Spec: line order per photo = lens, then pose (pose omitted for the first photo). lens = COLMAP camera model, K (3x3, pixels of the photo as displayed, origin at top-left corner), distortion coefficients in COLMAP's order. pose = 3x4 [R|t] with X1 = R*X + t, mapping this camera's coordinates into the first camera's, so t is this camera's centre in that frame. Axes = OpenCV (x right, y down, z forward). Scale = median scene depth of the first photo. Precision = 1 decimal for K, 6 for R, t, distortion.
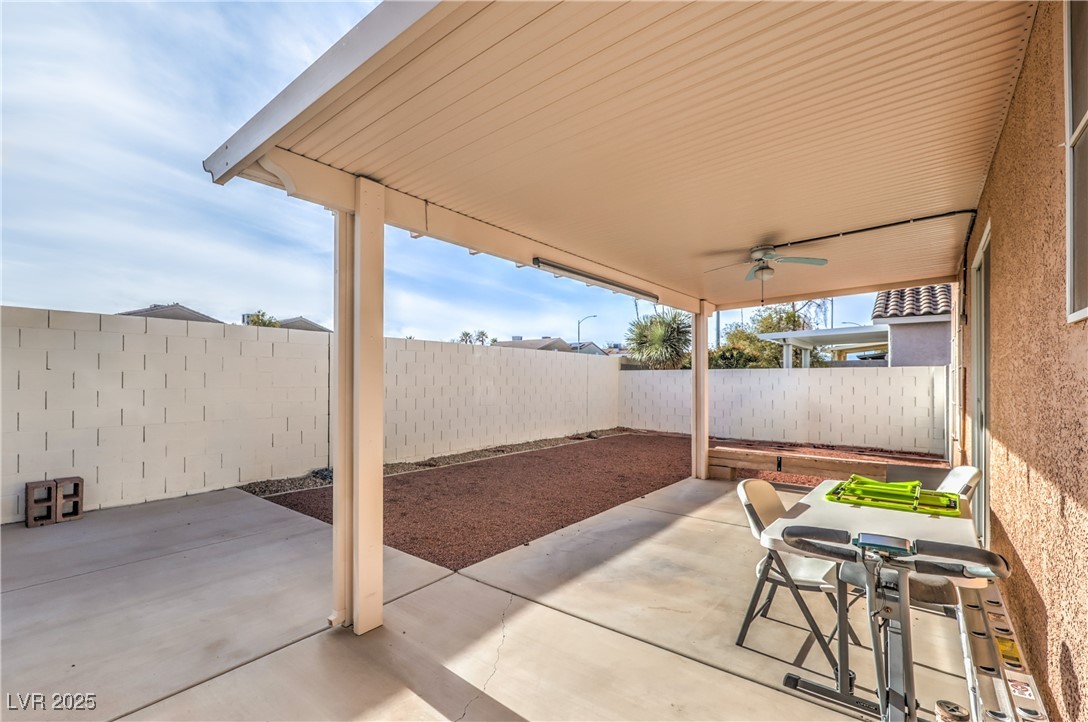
lens RADIAL K [[508.2, 0, 539.4], [0, 508.2, 367.8], [0, 0, 1]] dist [0.001053, 0.000172]
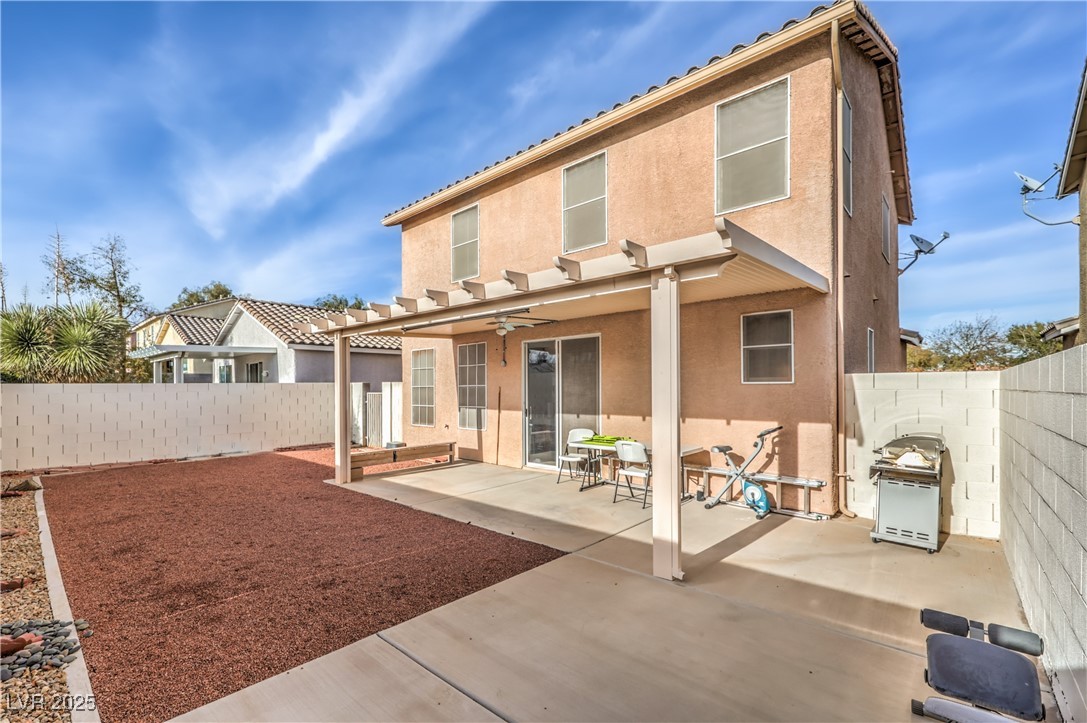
lens RADIAL K [[507.8, 0, 514.6], [0, 507.8, 386.0], [0, 0, 1]] dist [0.001053, 0.000172]
pose [[0.041350, -0.003112, 0.999140, -0.405148], [-0.004238, 0.999986, 0.003290, 0.001376], [-0.999136, -0.004370, 0.041336, 0.321962]]
